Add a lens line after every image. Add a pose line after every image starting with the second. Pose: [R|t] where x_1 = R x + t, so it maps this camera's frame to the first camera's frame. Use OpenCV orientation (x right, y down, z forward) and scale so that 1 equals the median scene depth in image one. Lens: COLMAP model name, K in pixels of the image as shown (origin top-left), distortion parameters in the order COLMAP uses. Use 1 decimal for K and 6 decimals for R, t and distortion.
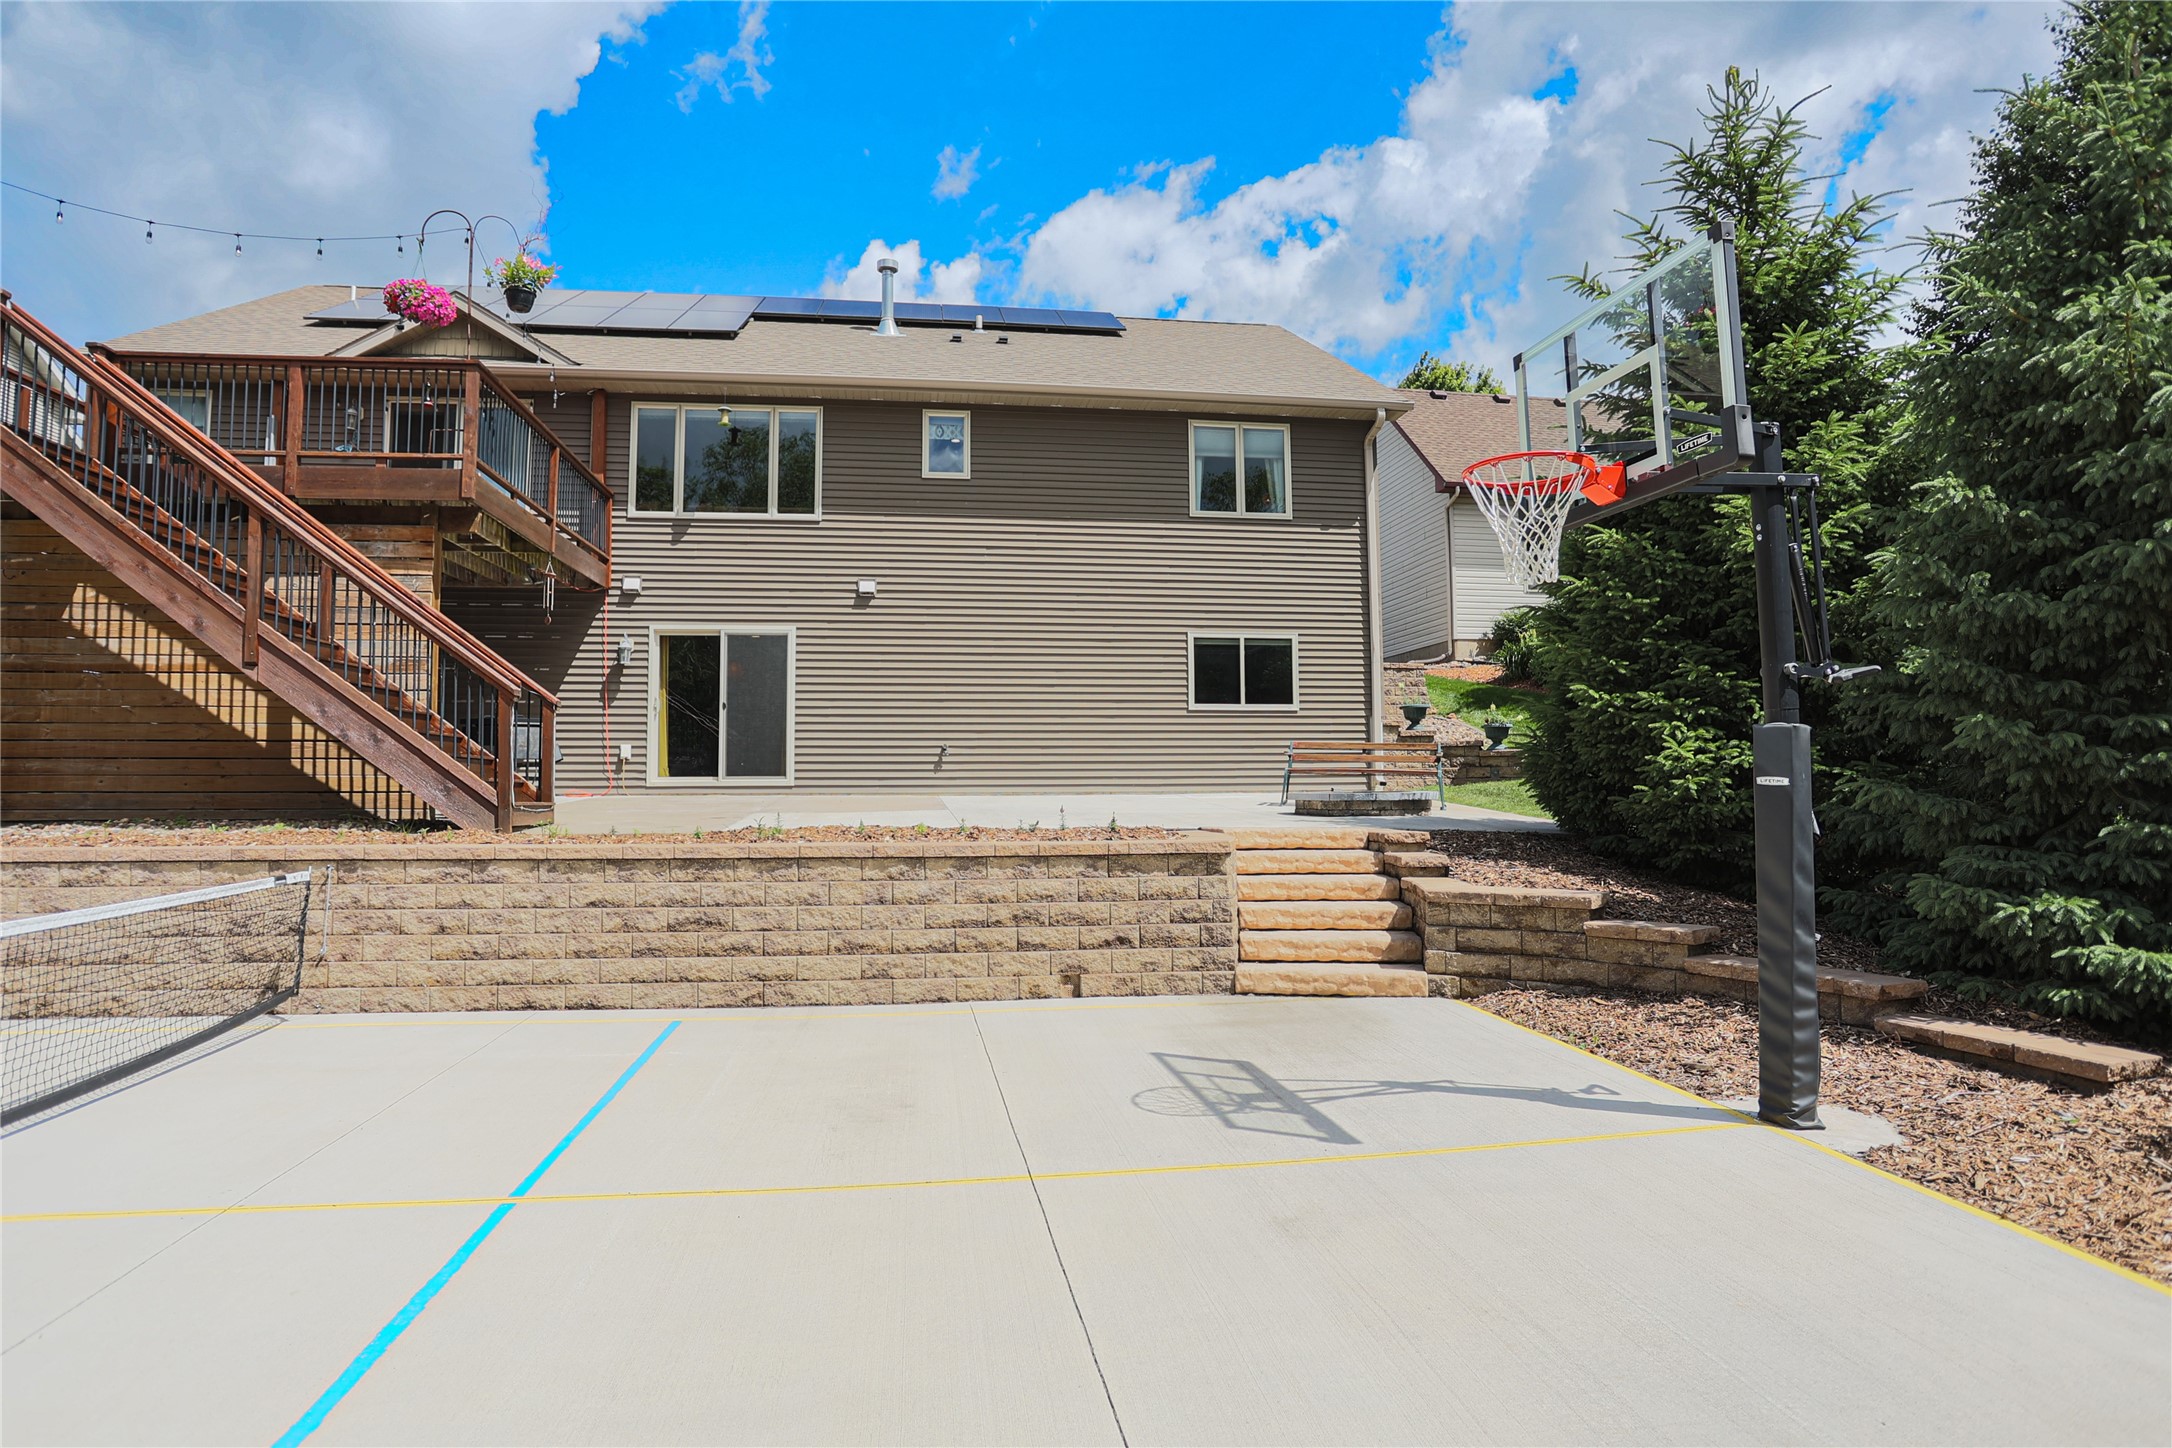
lens RADIAL K [[1190.7, 0, 1073.0], [0, 1190.7, 702.6], [0, 0, 1]] dist [-0.056505, 0.016757]
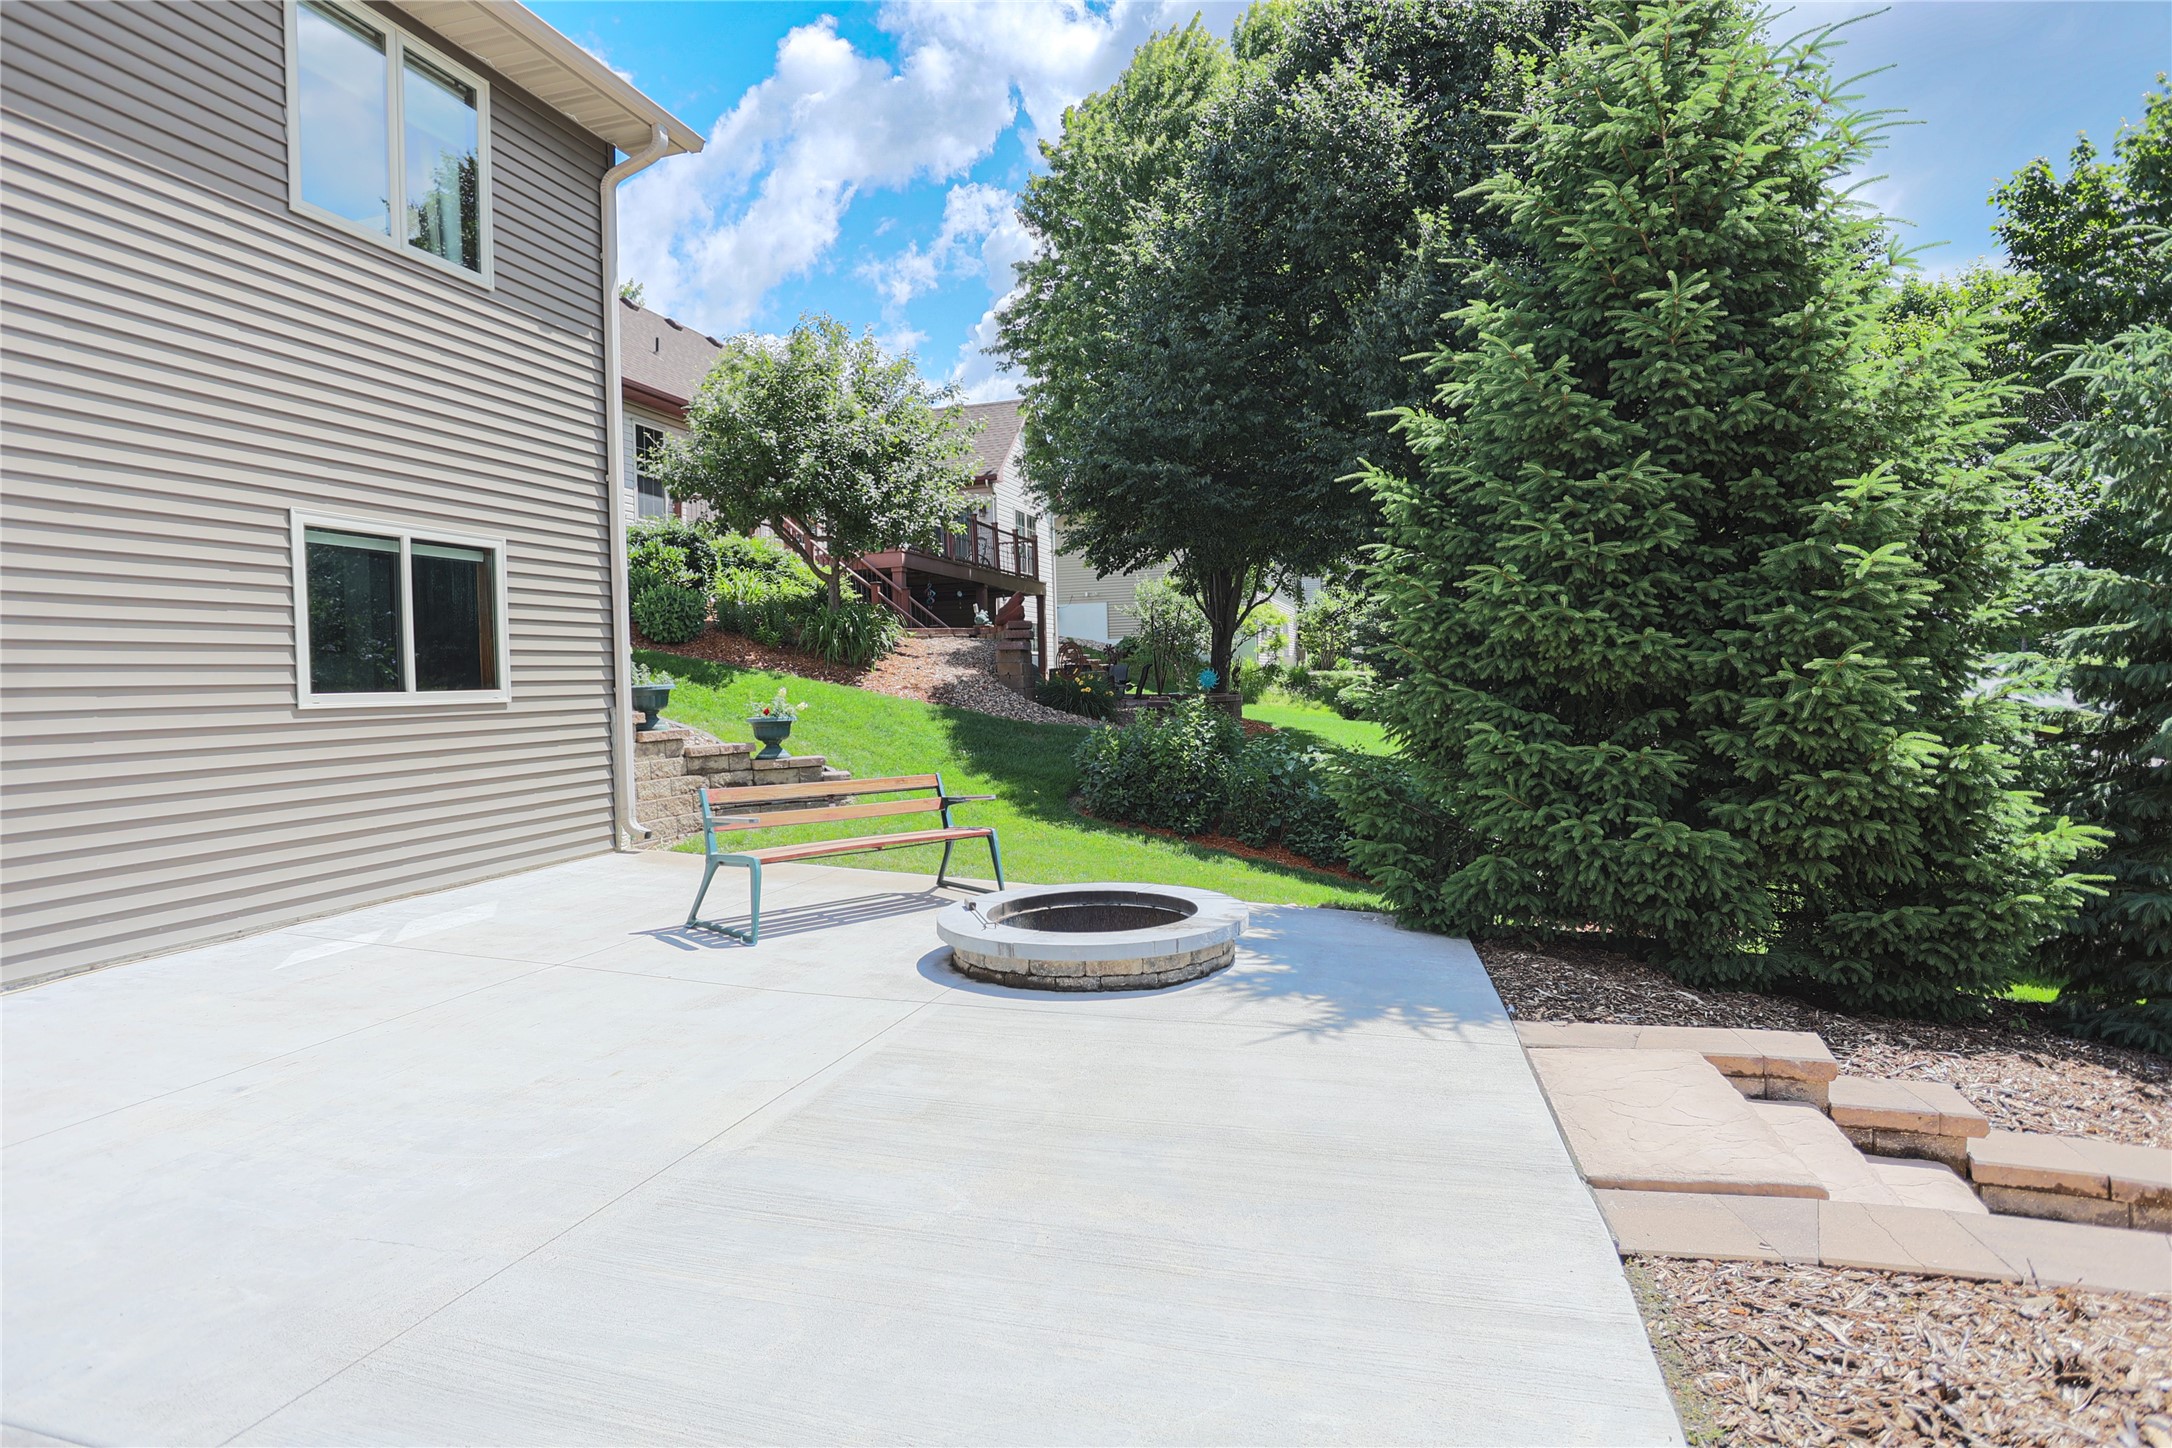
lens RADIAL K [[1190.7, 0, 1075.1], [0, 1190.7, 725.9], [0, 0, 1]] dist [-0.056505, 0.016757]
pose [[0.404101, -0.041219, 0.913785, -0.156913], [-0.041649, 0.997119, 0.063396, -0.024577], [-0.913766, -0.063677, 0.401220, 0.623425]]
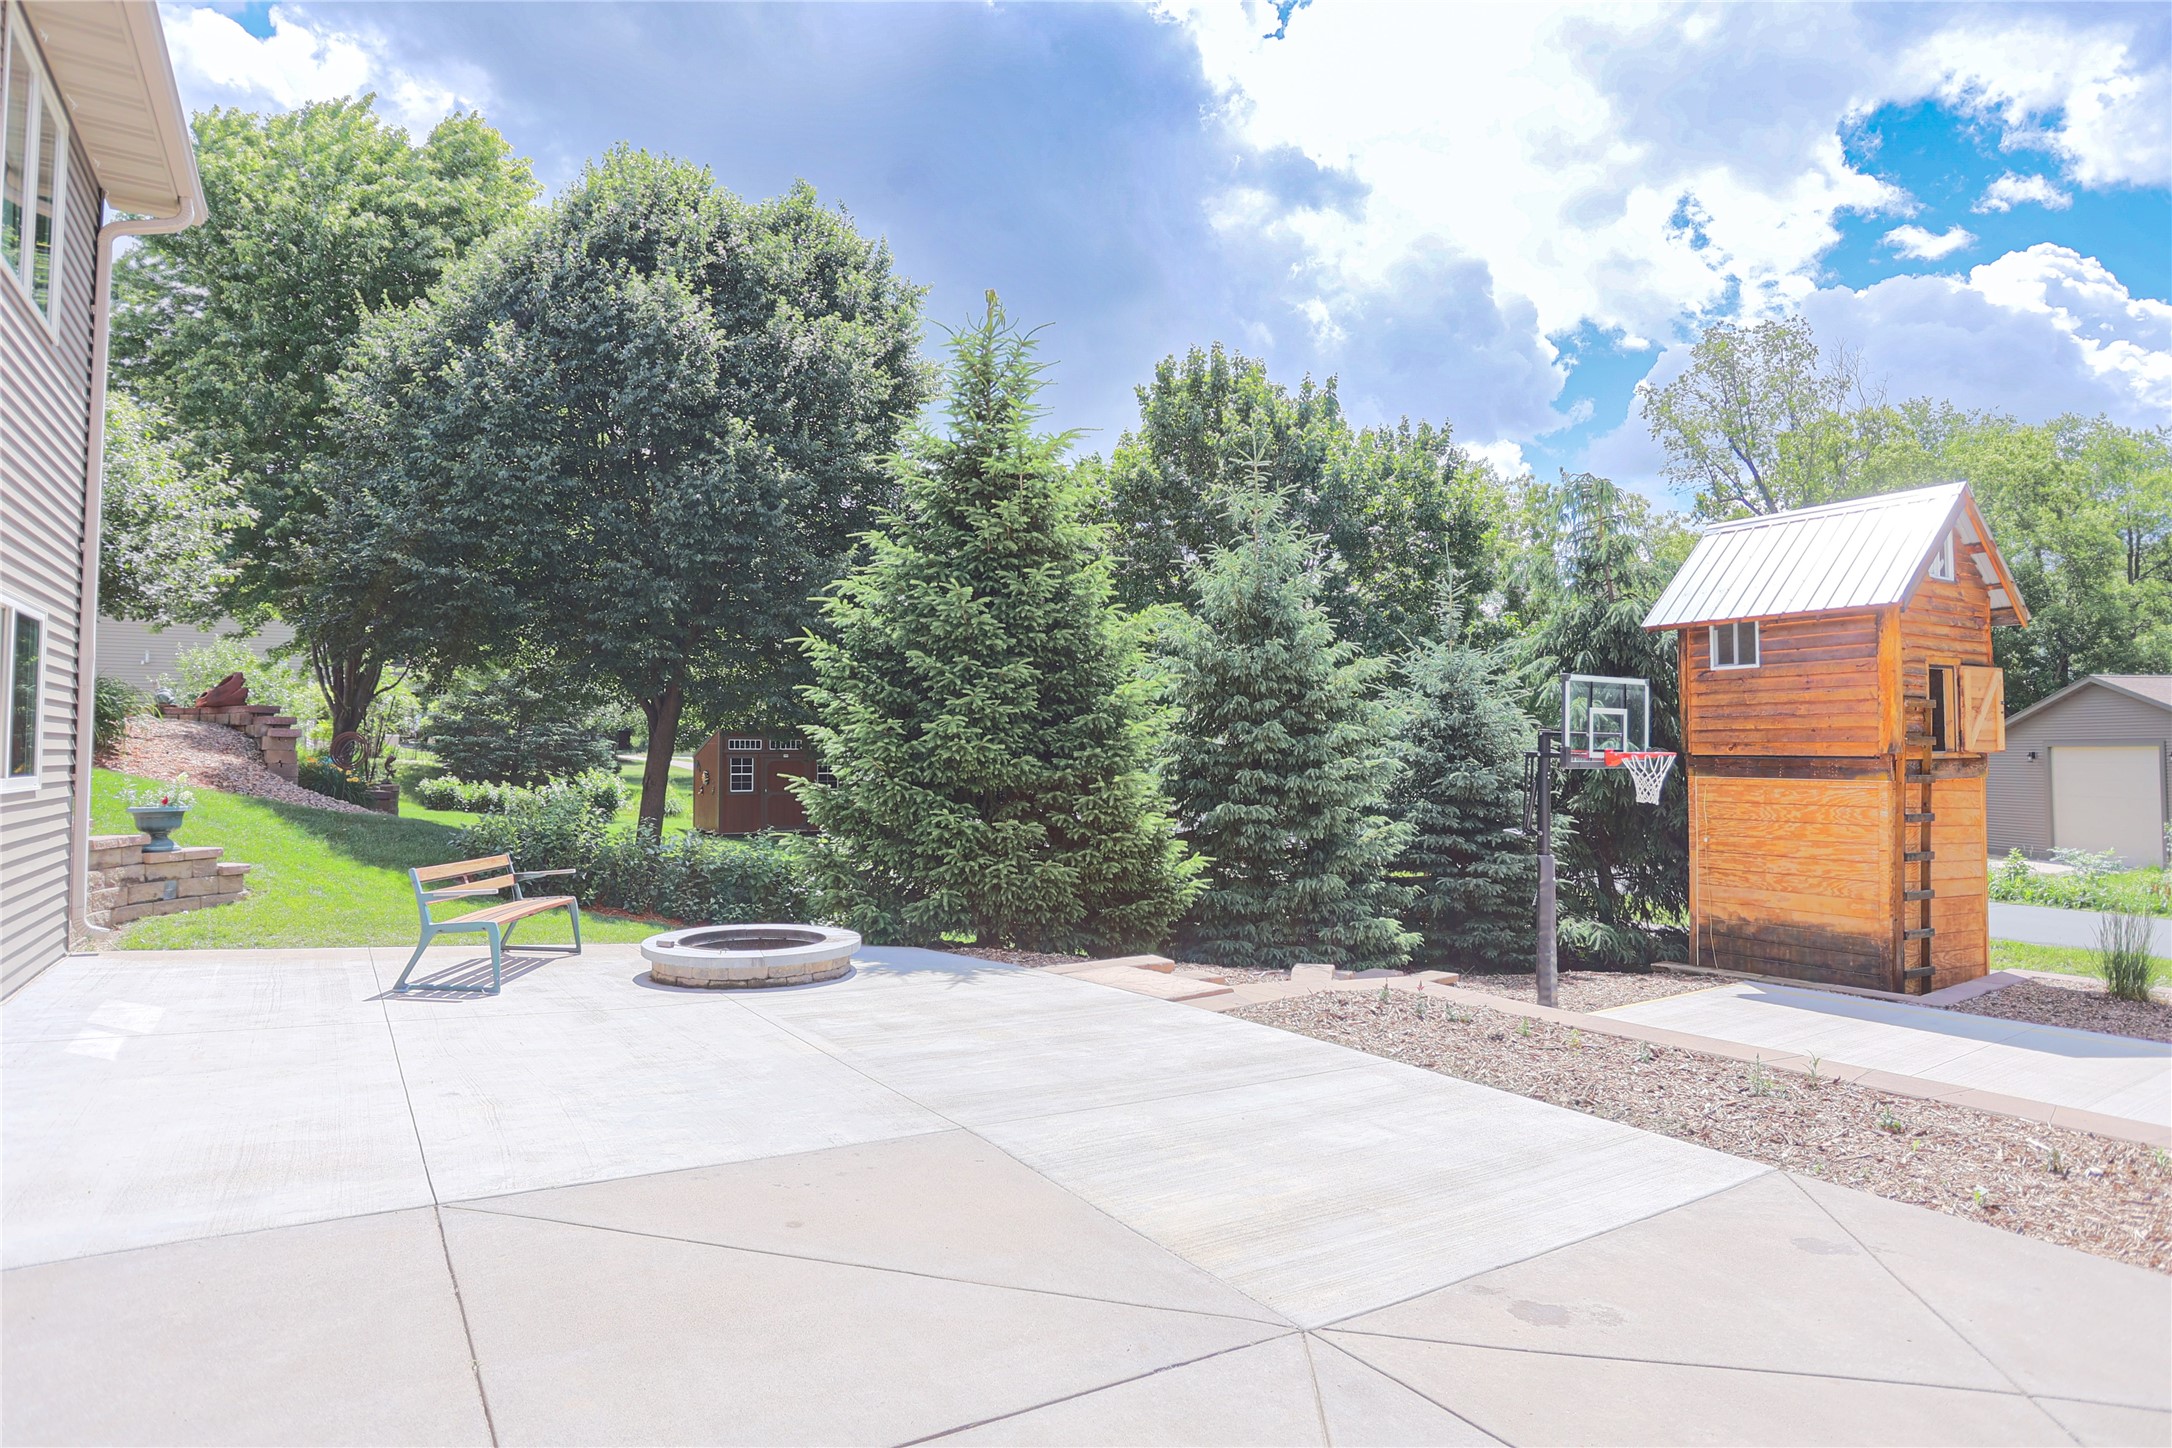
lens RADIAL K [[1190.7, 0, 1078.0], [0, 1190.7, 727.4], [0, 0, 1]] dist [-0.056505, 0.016757]
pose [[-0.407286, 0.027801, 0.912878, -0.490128], [-0.065826, 0.996043, -0.059703, -0.013109], [-0.910926, -0.084407, -0.403844, 0.987824]]
